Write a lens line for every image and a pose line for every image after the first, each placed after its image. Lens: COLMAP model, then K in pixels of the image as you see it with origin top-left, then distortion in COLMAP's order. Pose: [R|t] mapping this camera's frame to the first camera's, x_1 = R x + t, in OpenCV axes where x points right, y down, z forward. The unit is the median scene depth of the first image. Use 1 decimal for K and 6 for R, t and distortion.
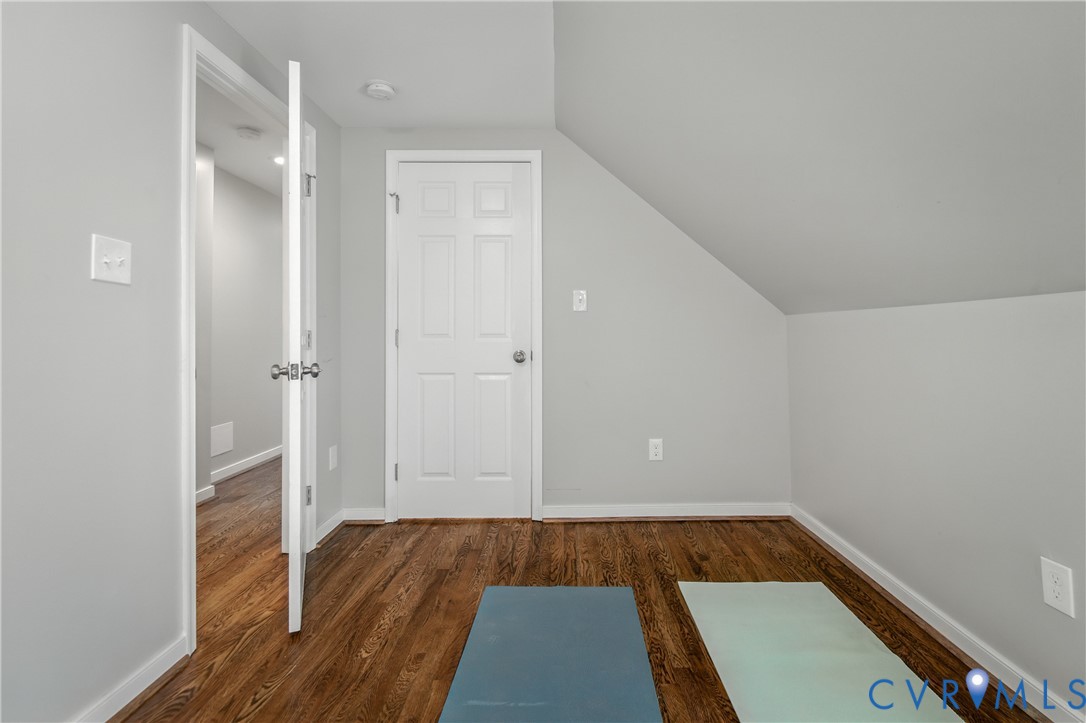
lens RADIAL K [[517.4, 0, 553.3], [0, 517.4, 339.3], [0, 0, 1]] dist [-0.001289, -0.000400]
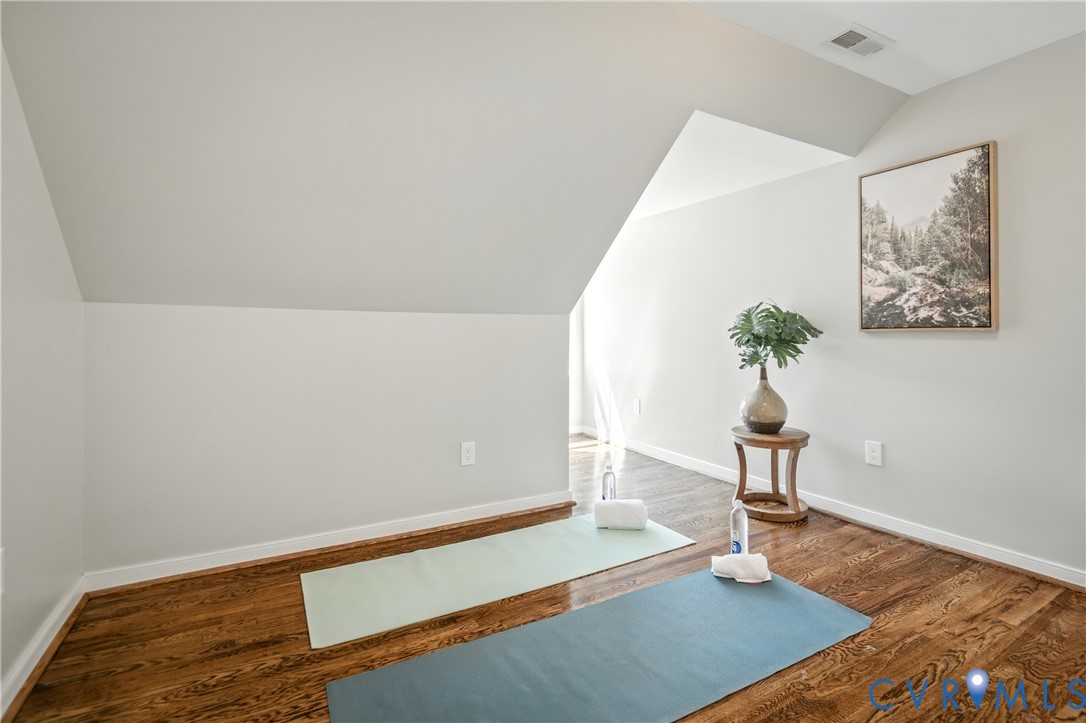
lens RADIAL K [[517.4, 0, 553.3], [0, 517.4, 339.3], [0, 0, 1]] dist [-0.001289, -0.000400]
pose [[-0.511806, -0.020388, 0.858859, -0.782506], [-0.011075, 0.999792, 0.017133, -0.043120], [-0.859030, -0.000743, -0.511925, 1.327995]]
